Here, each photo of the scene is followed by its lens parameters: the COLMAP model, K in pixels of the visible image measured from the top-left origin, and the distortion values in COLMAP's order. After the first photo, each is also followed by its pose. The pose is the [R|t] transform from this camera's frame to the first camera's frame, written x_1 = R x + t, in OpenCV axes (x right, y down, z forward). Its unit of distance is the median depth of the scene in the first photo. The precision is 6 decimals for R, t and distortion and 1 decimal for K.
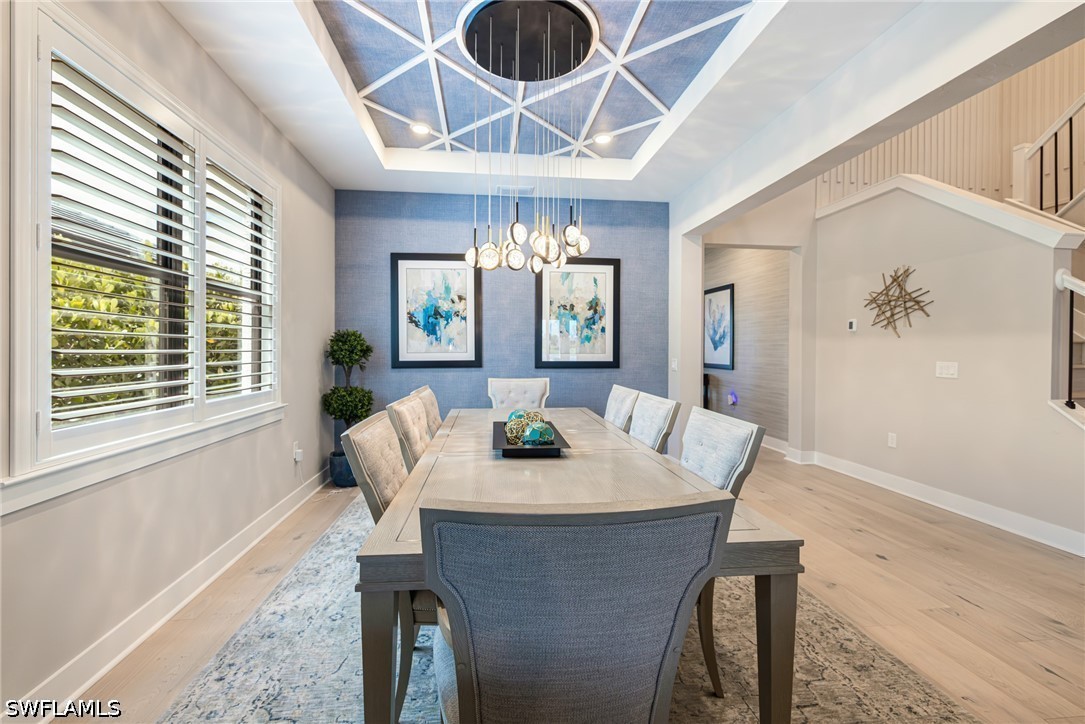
lens RADIAL K [[483.5, 0, 542.7], [0, 483.5, 352.9], [0, 0, 1]] dist [0.002372, 0.001054]
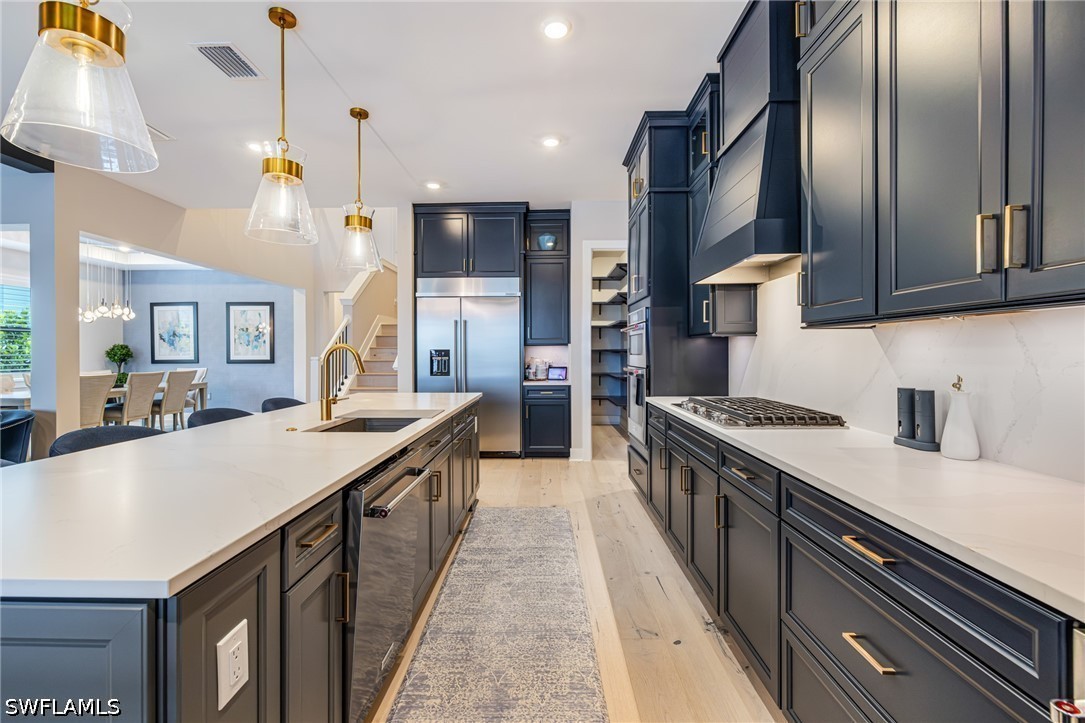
lens RADIAL K [[483.5, 0, 540.4], [0, 483.5, 358.0], [0, 0, 1]] dist [0.002372, 0.001054]
pose [[0.991230, -0.007714, -0.131923, 1.379557], [0.007591, 0.999970, -0.001438, 0.021738], [0.131930, 0.000424, 0.991259, -0.635018]]
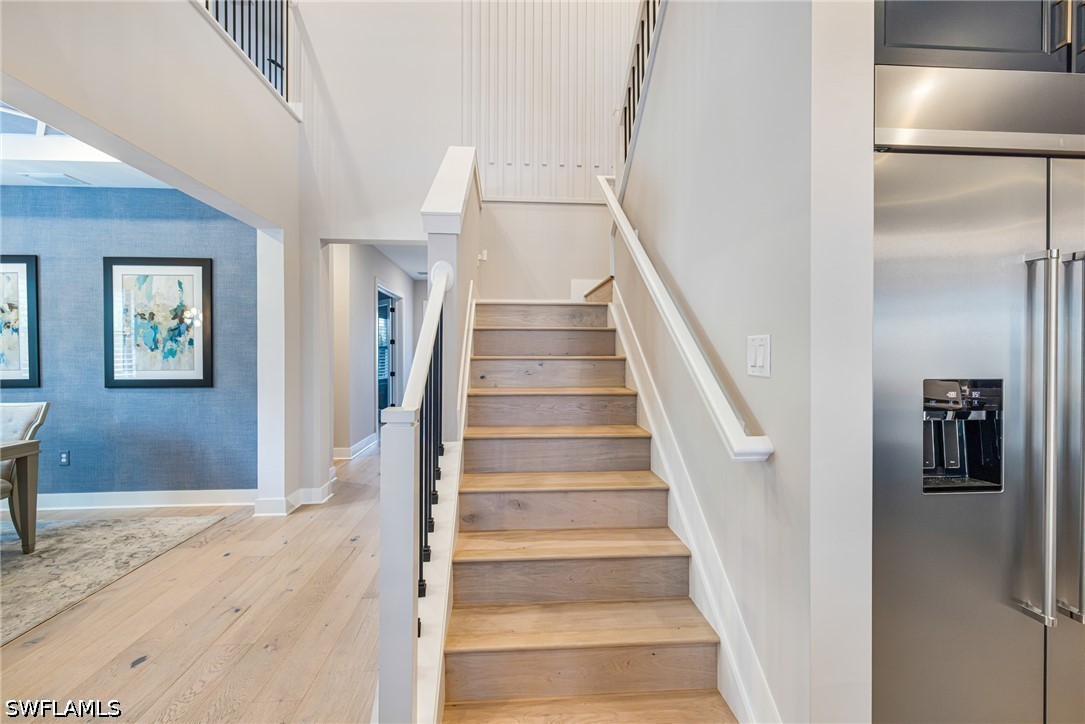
lens RADIAL K [[483.5, 0, 540.4], [0, 483.5, 360.2], [0, 0, 1]] dist [0.002372, 0.001054]
pose [[0.999268, -0.006651, -0.037685, 0.777341], [0.006699, 0.999977, 0.001158, -0.013619], [0.037676, -0.001409, 0.999289, 0.177567]]
